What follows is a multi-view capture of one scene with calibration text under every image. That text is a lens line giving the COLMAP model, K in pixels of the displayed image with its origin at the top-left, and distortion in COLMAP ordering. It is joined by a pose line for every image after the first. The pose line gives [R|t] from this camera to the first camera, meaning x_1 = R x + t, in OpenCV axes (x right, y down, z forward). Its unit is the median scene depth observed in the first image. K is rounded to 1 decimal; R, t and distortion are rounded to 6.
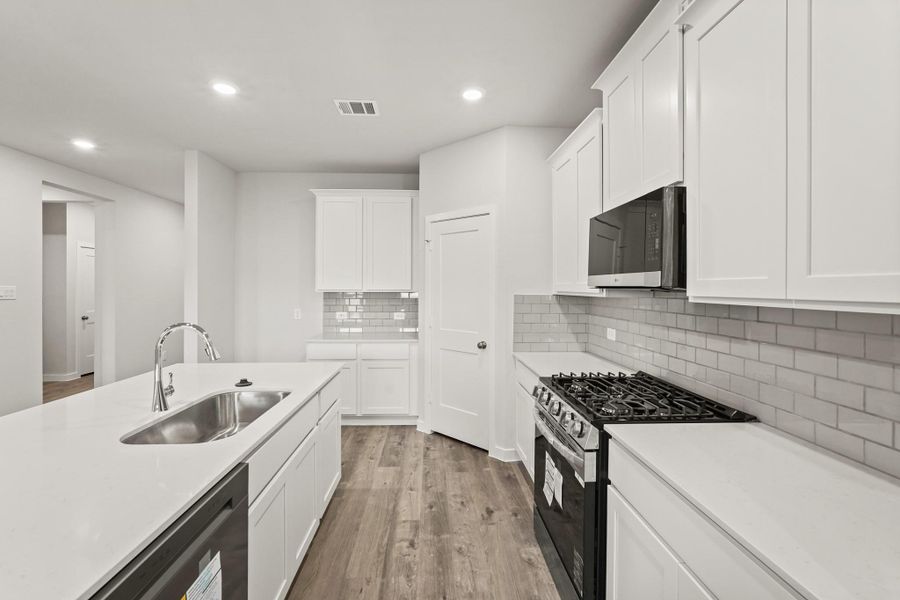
lens RADIAL K [[401.4, 0, 450.5], [0, 401.4, 289.1], [0, 0, 1]] dist [0.000465, 0.000215]
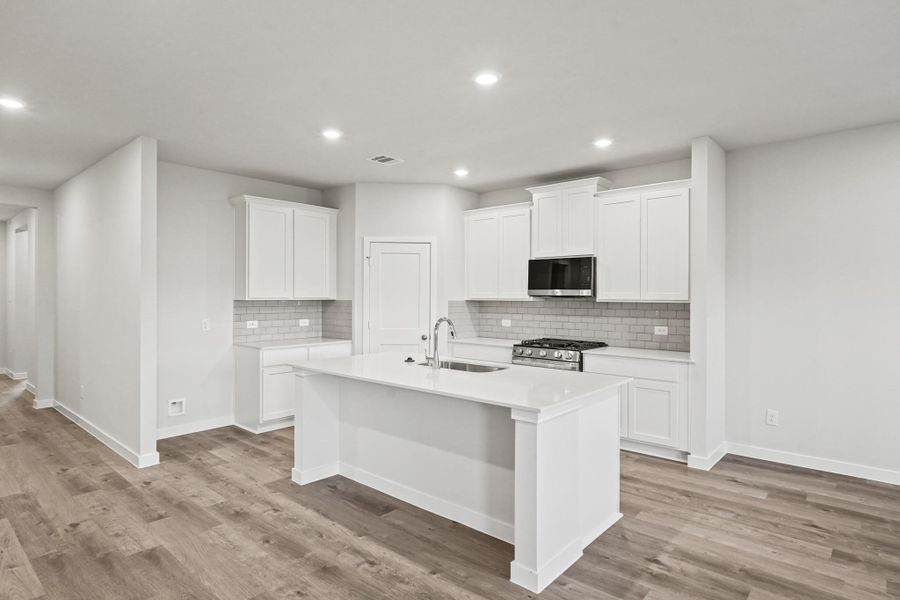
lens RADIAL K [[489.4, 0, 450.0], [0, 489.4, 300.0], [0, 0, 1]] dist [-0.003141, 0.000470]
pose [[0.689950, -0.007959, 0.723813, -1.000039], [0.002018, 0.999957, 0.009072, -0.004131], [-0.723854, -0.004798, 0.689936, -0.211082]]
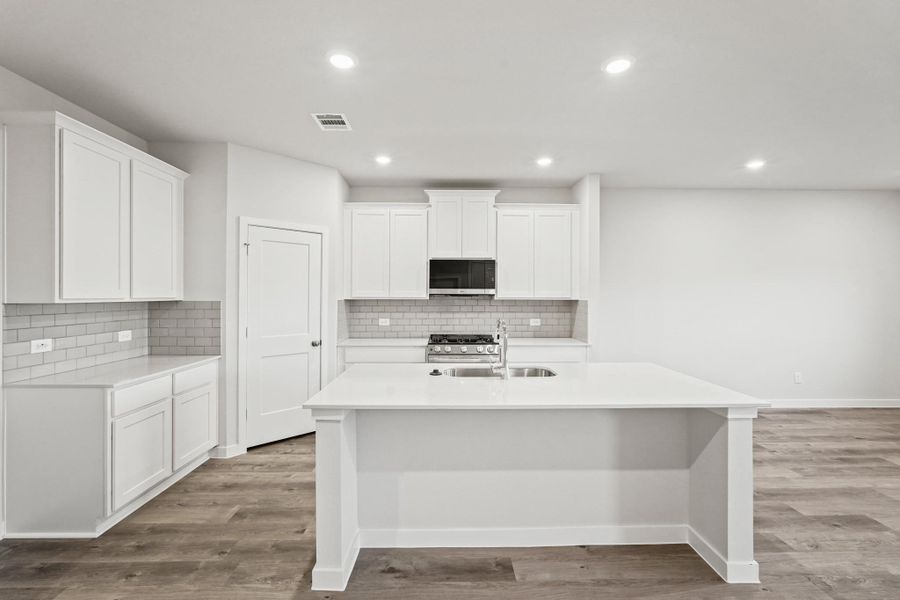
lens RADIAL K [[397.6, 0, 452.0], [0, 397.6, 297.8], [0, 0, 1]] dist [-0.003856, 0.000496]
pose [[0.021203, -0.010140, 0.999724, -1.001374], [0.002595, 0.999946, 0.010087, -0.004876], [-0.999772, 0.002381, 0.021228, 0.531792]]
